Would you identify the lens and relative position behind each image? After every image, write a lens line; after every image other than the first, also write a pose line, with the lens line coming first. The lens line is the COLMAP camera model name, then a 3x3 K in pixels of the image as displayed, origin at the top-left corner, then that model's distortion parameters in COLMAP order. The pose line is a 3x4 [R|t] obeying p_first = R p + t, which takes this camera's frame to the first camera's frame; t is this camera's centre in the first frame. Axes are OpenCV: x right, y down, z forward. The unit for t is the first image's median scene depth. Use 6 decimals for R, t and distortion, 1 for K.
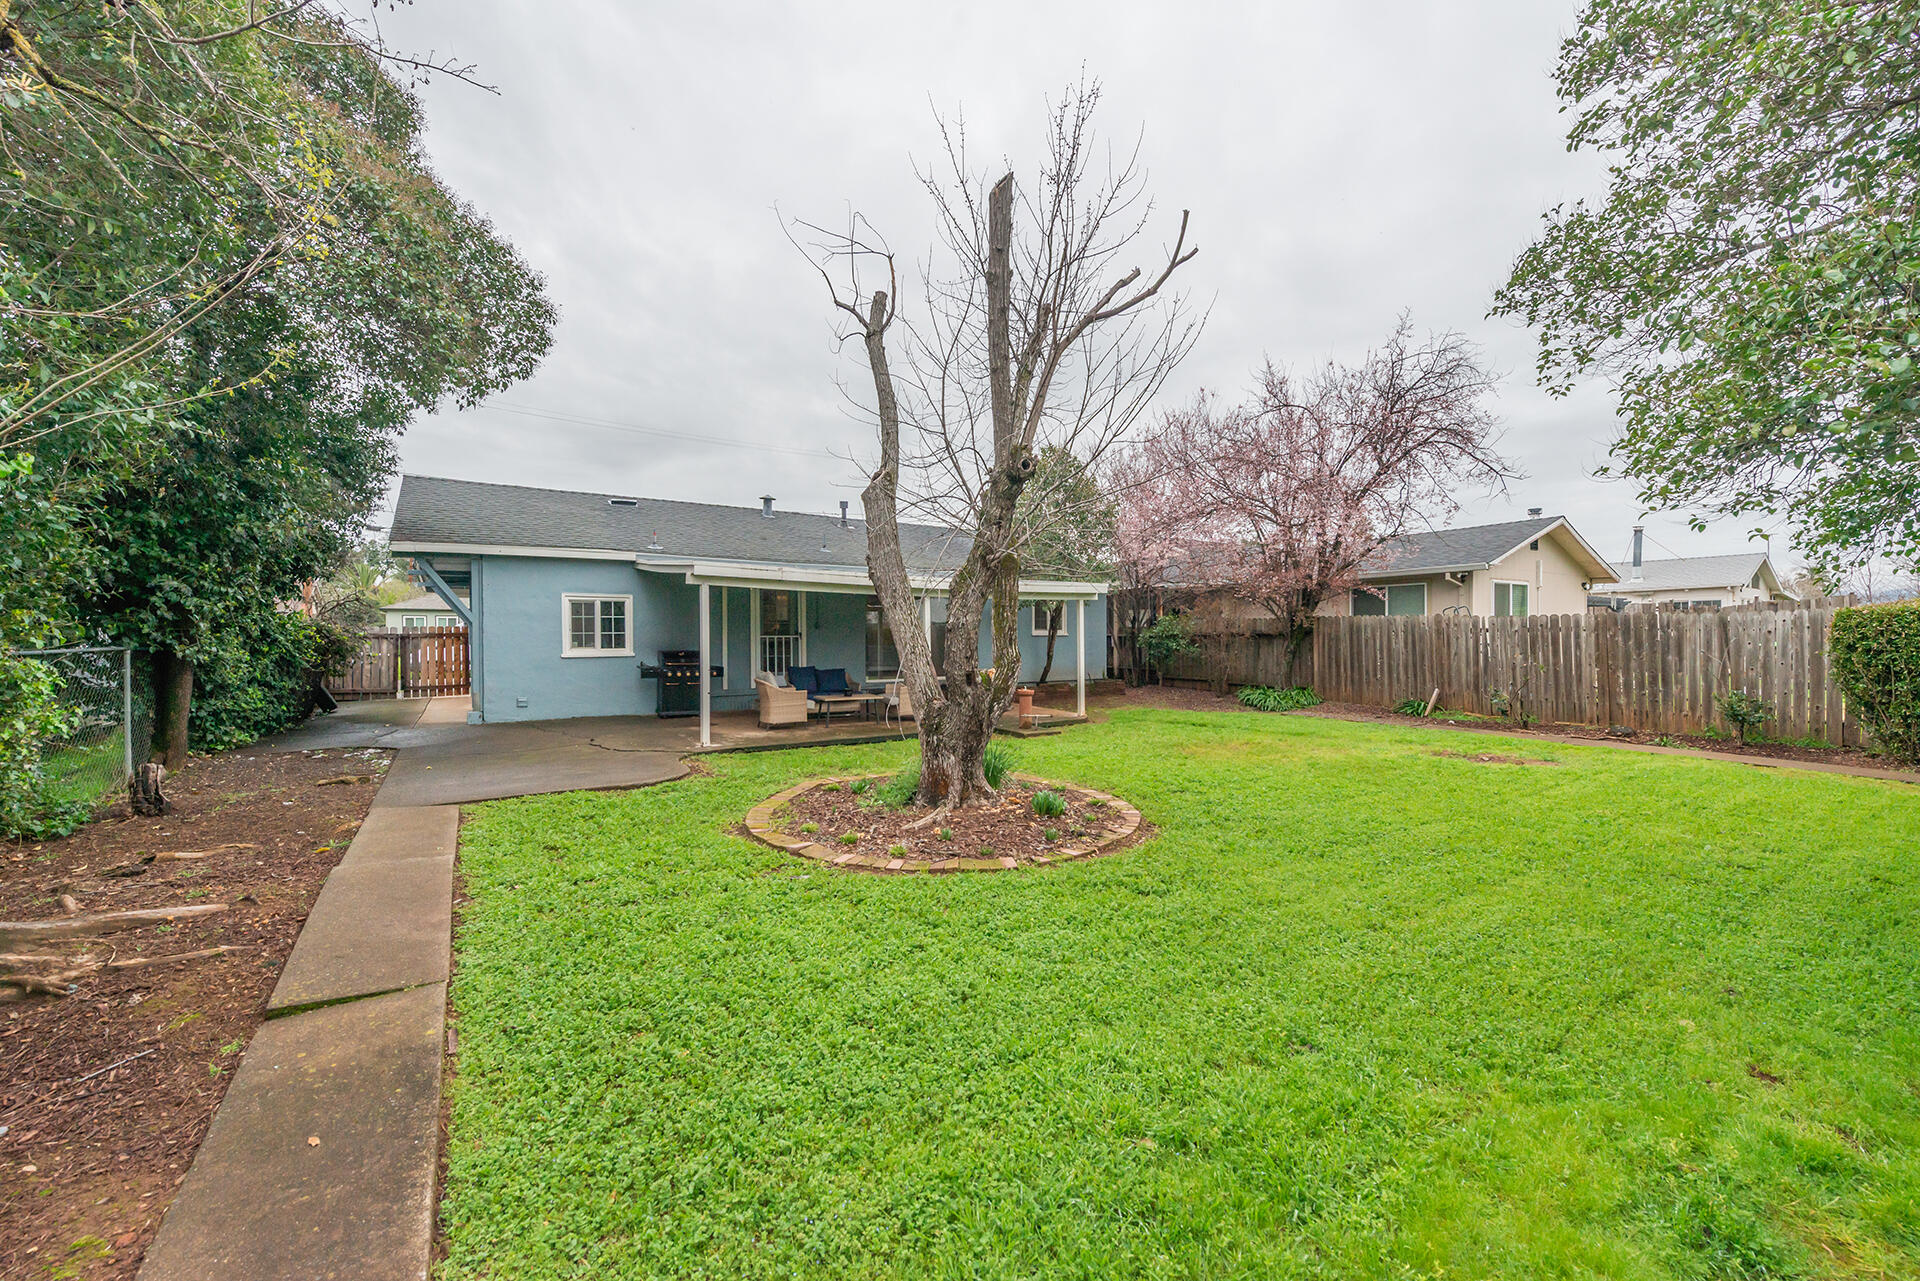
lens RADIAL K [[745.4, 0, 958.8], [0, 745.4, 645.4], [0, 0, 1]] dist [0.013273, -0.005249]
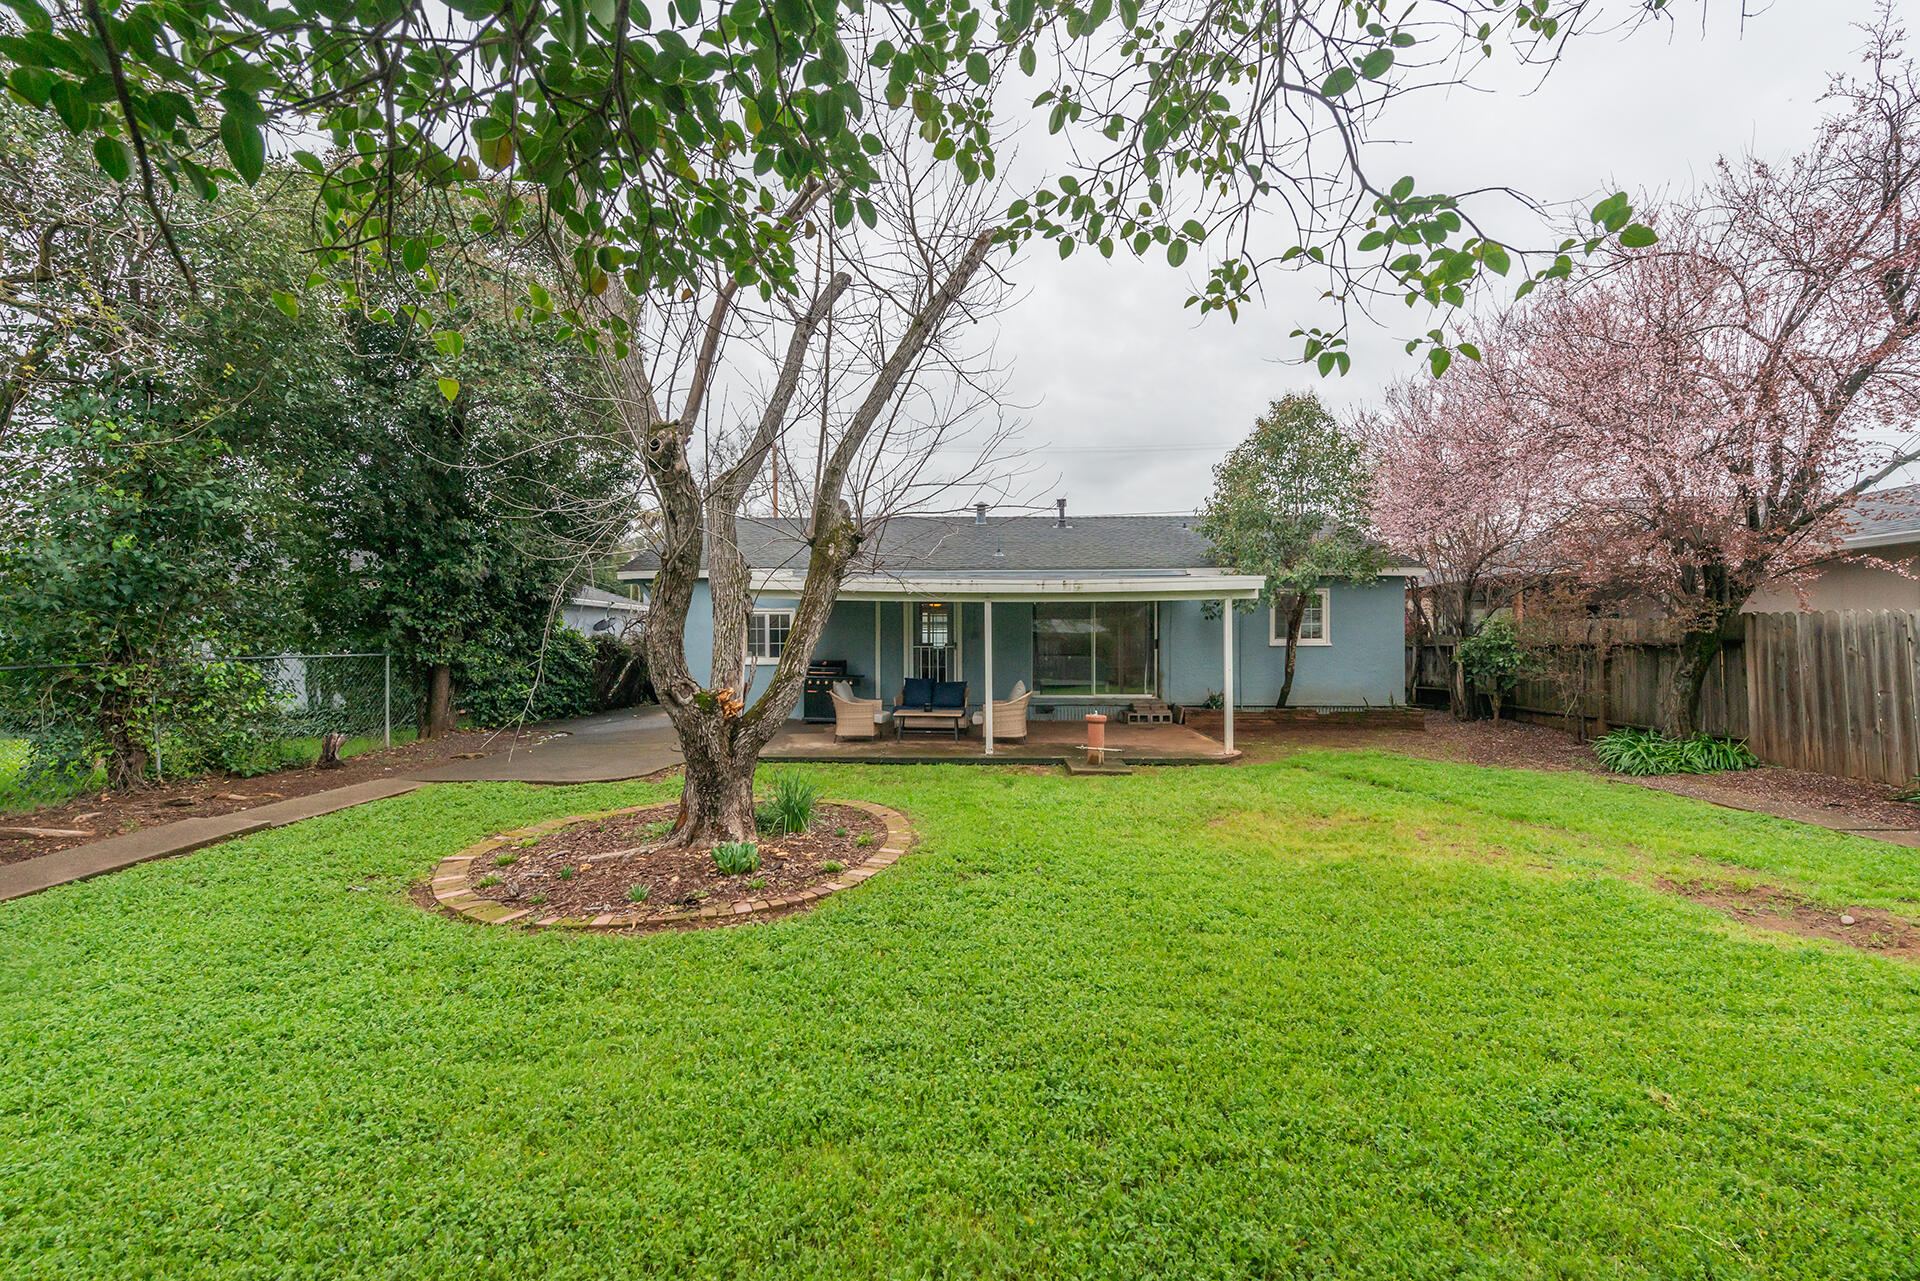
lens RADIAL K [[745.4, 0, 958.8], [0, 745.4, 645.4], [0, 0, 1]] dist [0.013273, -0.005249]
pose [[0.824302, 0.001923, -0.566148, 0.315020], [-0.007626, 0.999941, -0.007707, -0.005987], [0.566100, 0.010670, 0.824268, 0.197496]]
